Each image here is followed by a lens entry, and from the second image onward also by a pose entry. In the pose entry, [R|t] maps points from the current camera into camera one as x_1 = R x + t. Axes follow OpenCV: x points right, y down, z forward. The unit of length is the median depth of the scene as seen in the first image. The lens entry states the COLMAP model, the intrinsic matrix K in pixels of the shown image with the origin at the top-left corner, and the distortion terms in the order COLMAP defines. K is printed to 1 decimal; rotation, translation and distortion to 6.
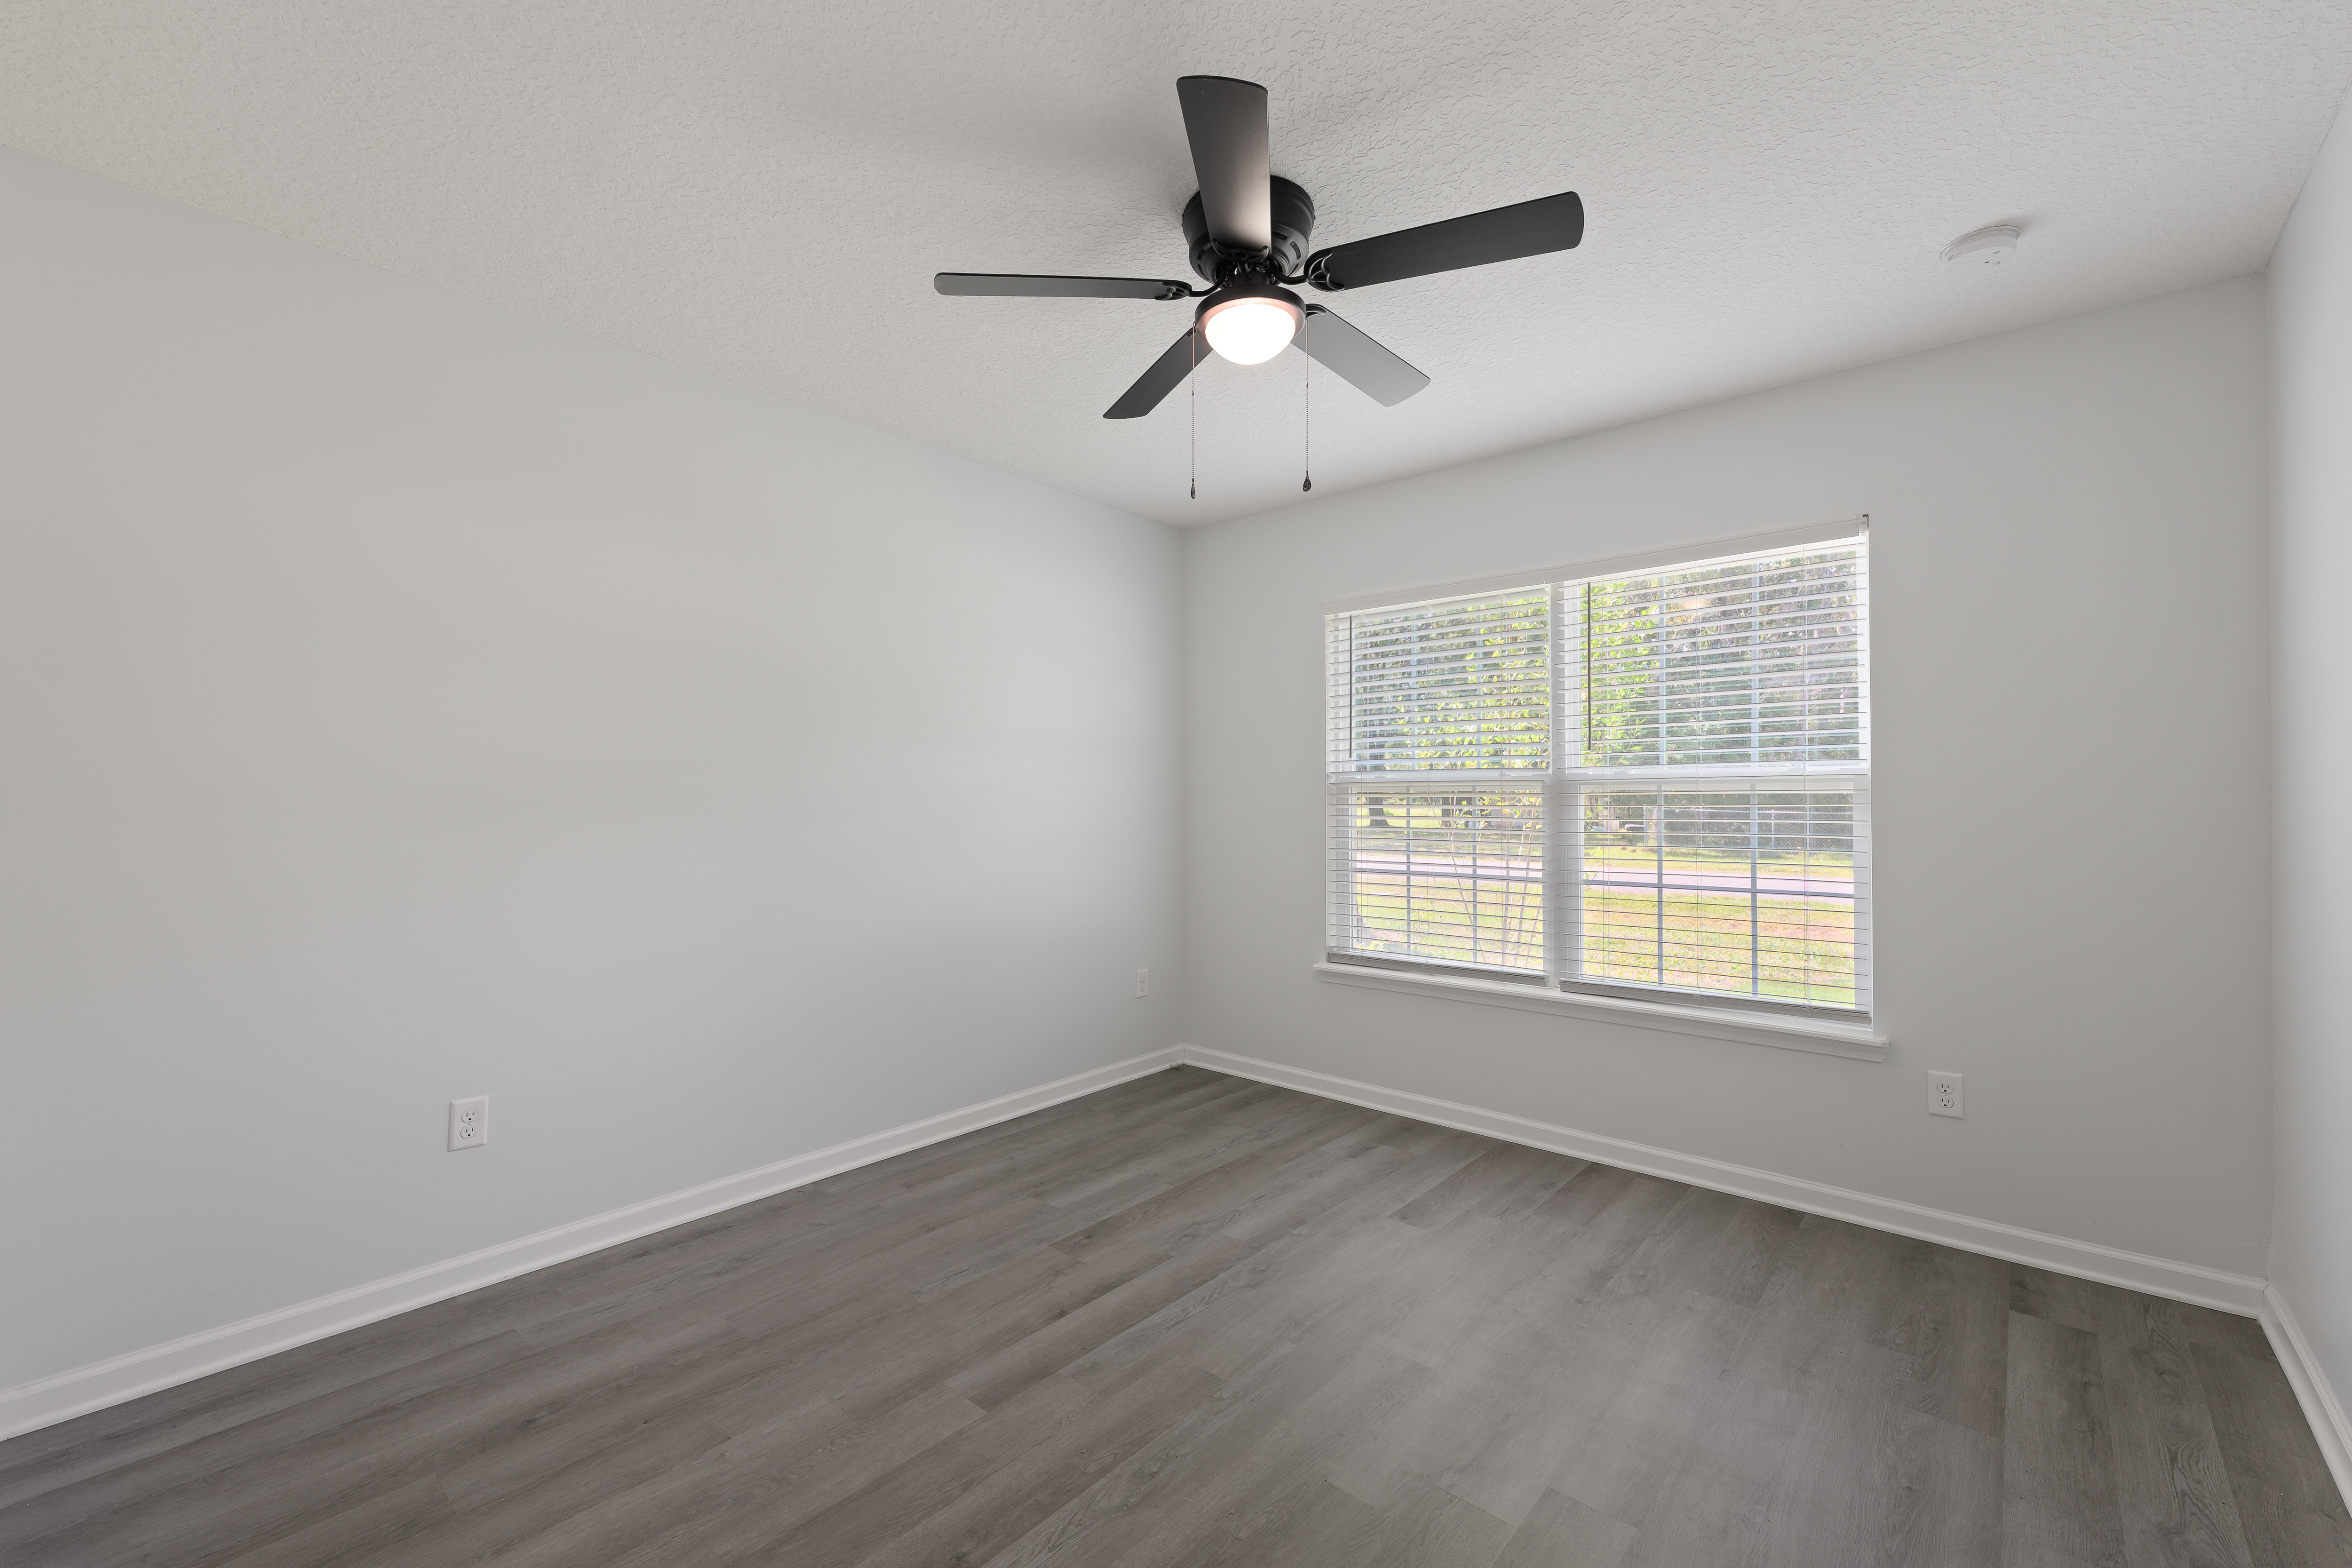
lens RADIAL K [[959.6, 0, 1176.0], [0, 959.6, 784.0], [0, 0, 1]] dist [0.000470, 0.000059]
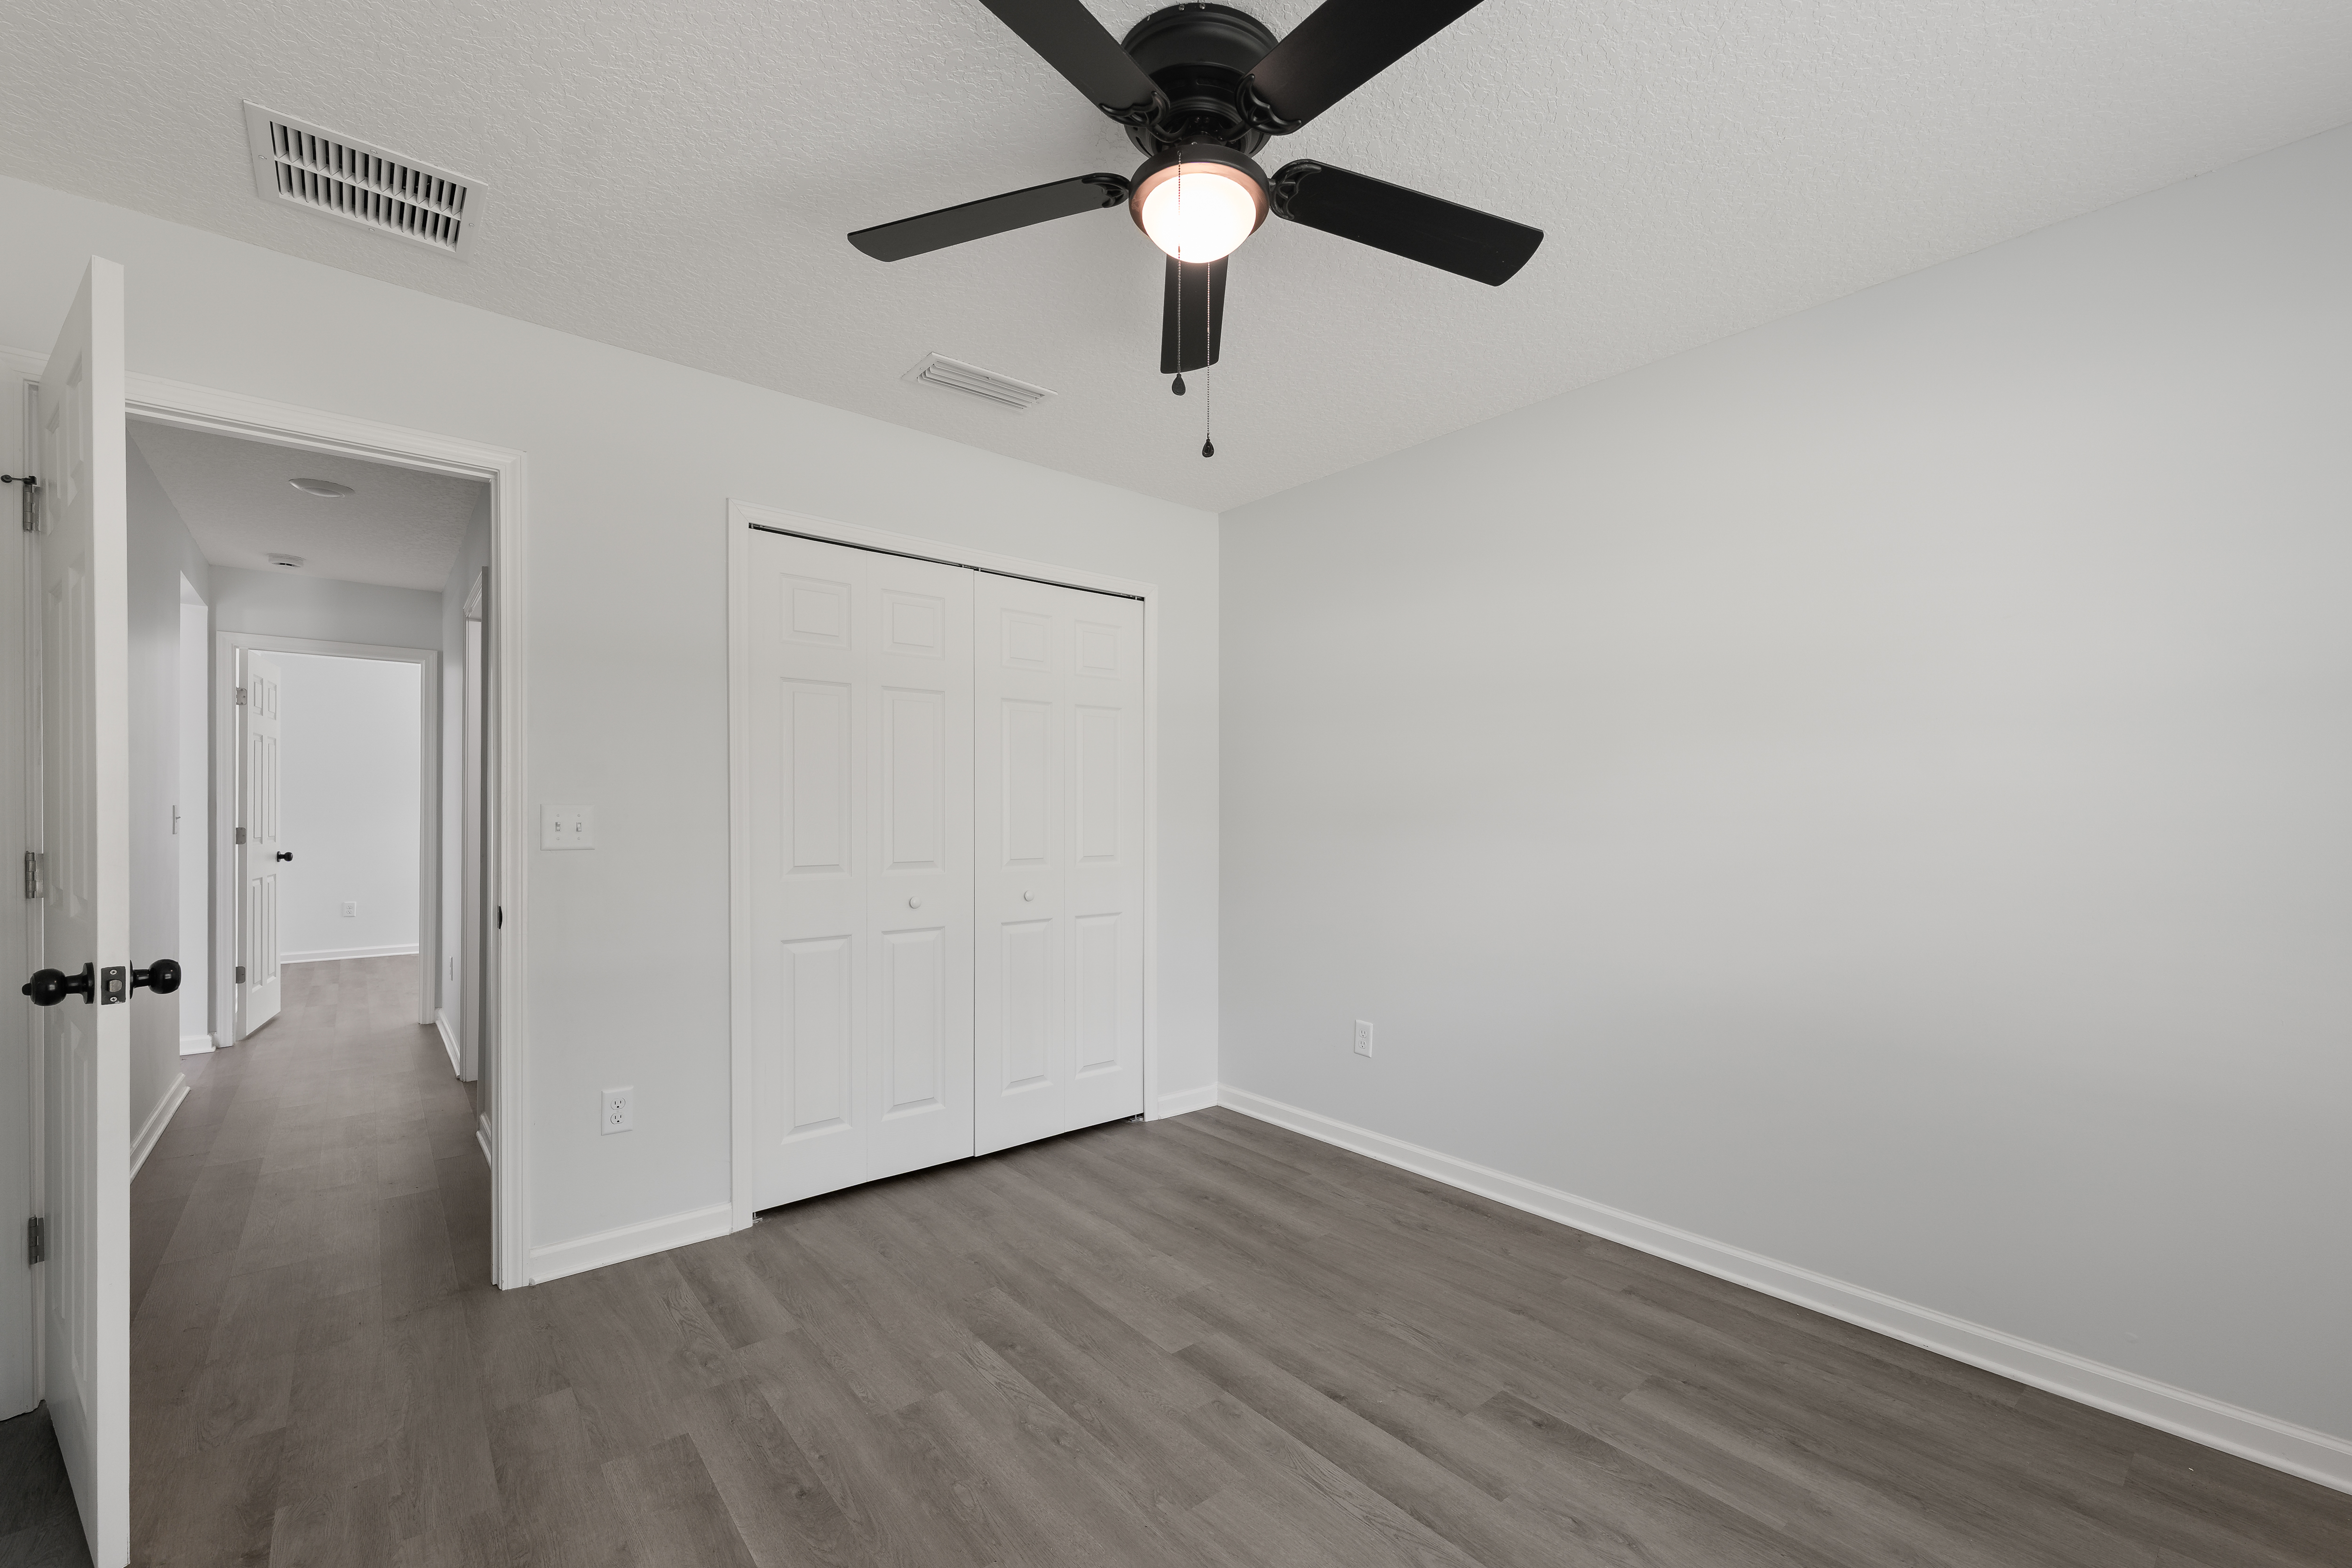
lens RADIAL K [[991.5, 0, 1173.7], [0, 991.5, 791.1], [0, 0, 1]] dist [0.003100, 0.000187]
pose [[-0.160689, -0.020248, -0.986797, 0.773417], [0.011181, 0.999688, -0.022333, 0.017214], [0.986942, -0.014622, -0.160413, 0.961505]]
